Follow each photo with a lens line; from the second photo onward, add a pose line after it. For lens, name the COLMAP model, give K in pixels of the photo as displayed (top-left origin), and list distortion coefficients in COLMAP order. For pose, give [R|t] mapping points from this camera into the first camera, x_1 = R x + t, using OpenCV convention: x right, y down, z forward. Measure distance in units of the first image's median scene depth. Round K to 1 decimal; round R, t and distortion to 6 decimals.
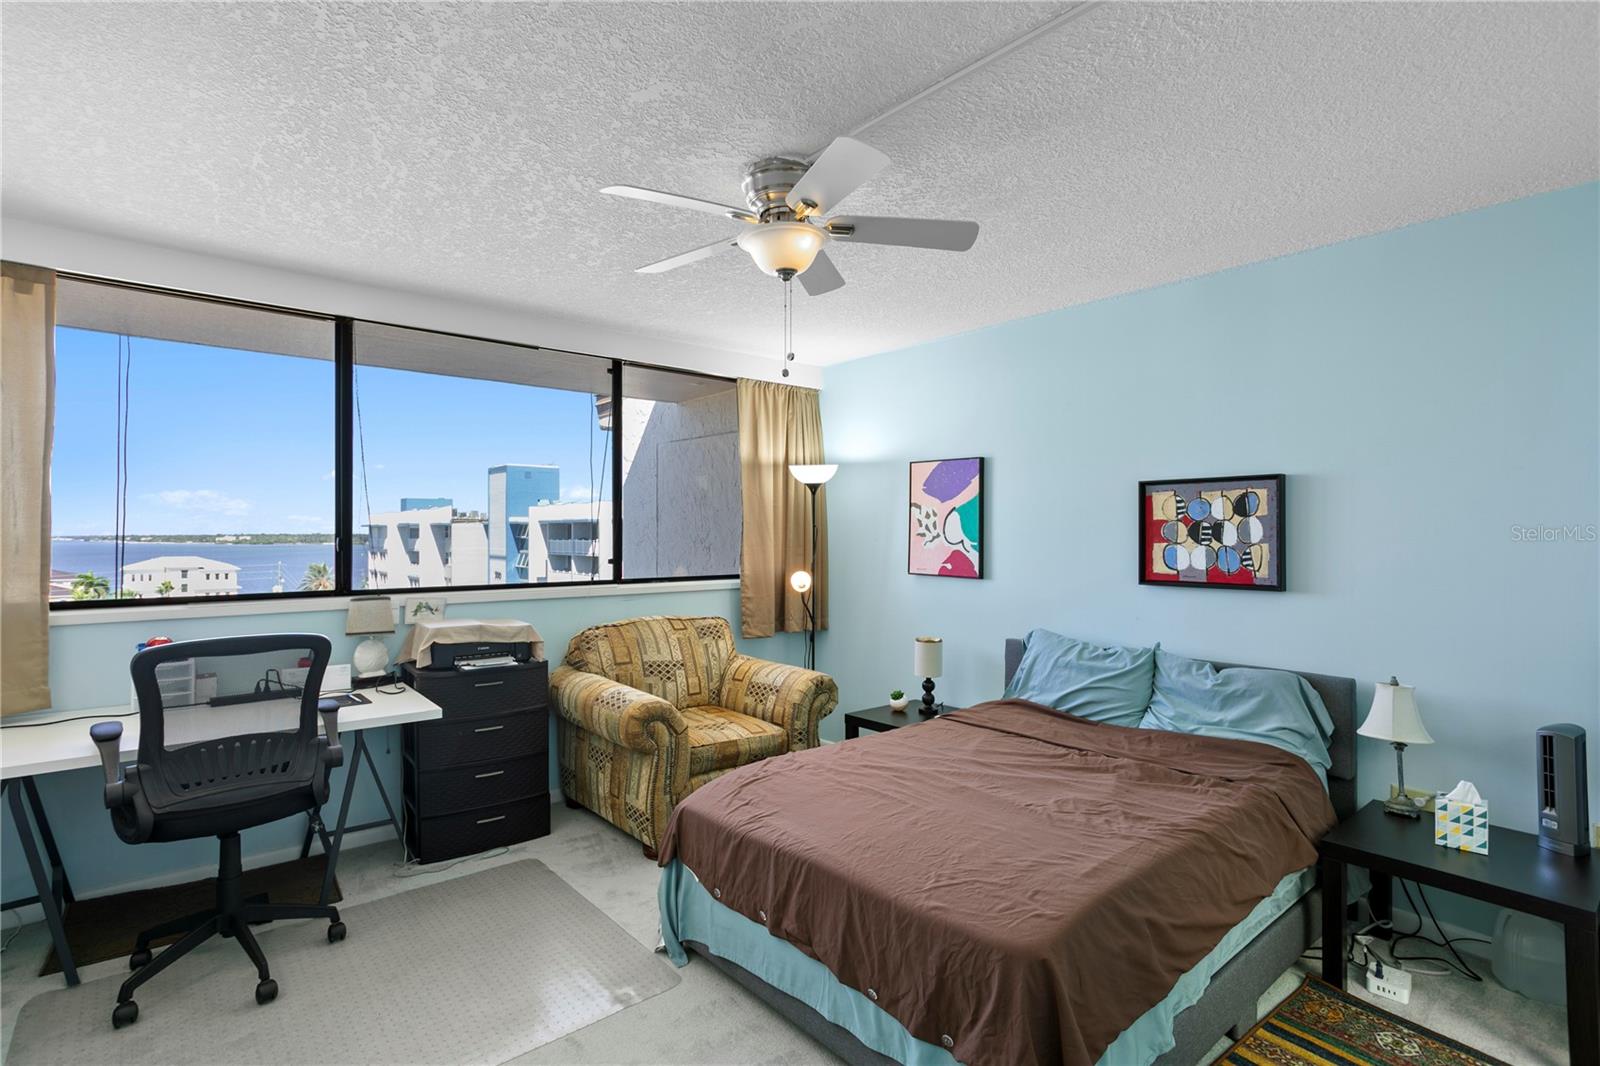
lens RADIAL K [[772.7, 0, 800.0], [0, 772.7, 533.0], [0, 0, 1]] dist [0.000740, 0.000186]
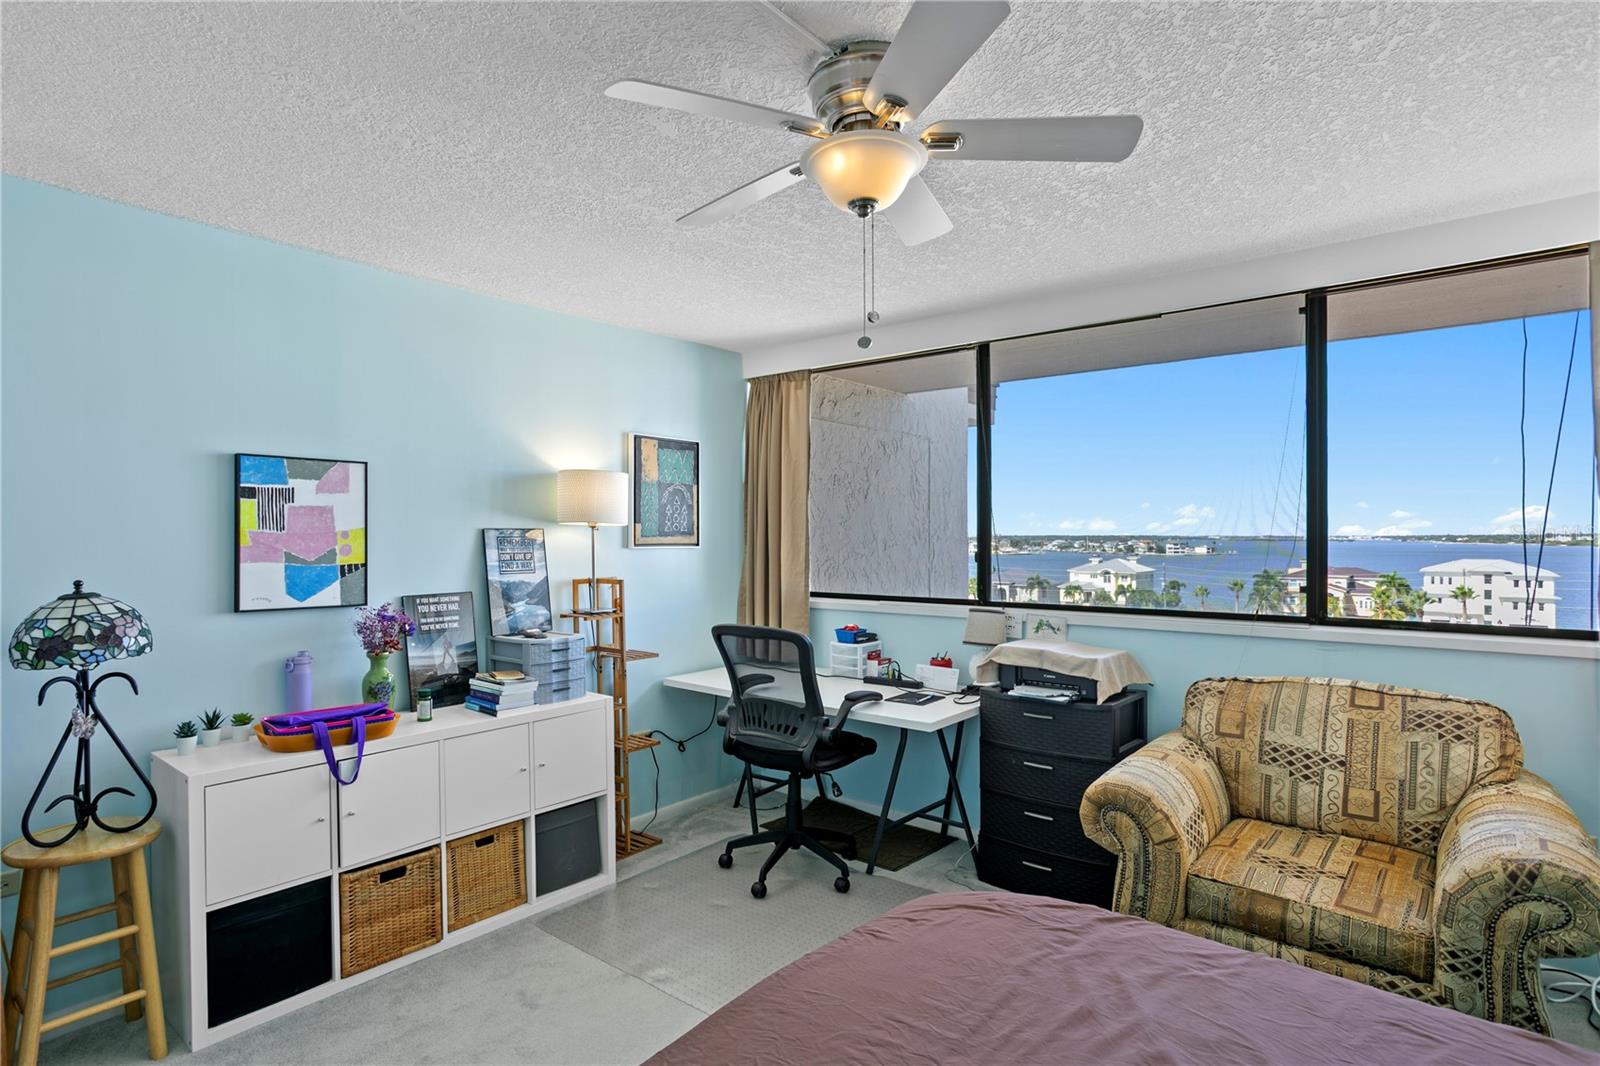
lens RADIAL K [[865.7, 0, 800.0], [0, 865.7, 533.0], [0, 0, 1]] dist [-0.034301, 0.000282]
pose [[0.174053, -0.001330, -0.984735, 0.463951], [0.002307, 0.999997, -0.000942, -0.014874], [0.984734, -0.002108, 0.174055, 0.475854]]
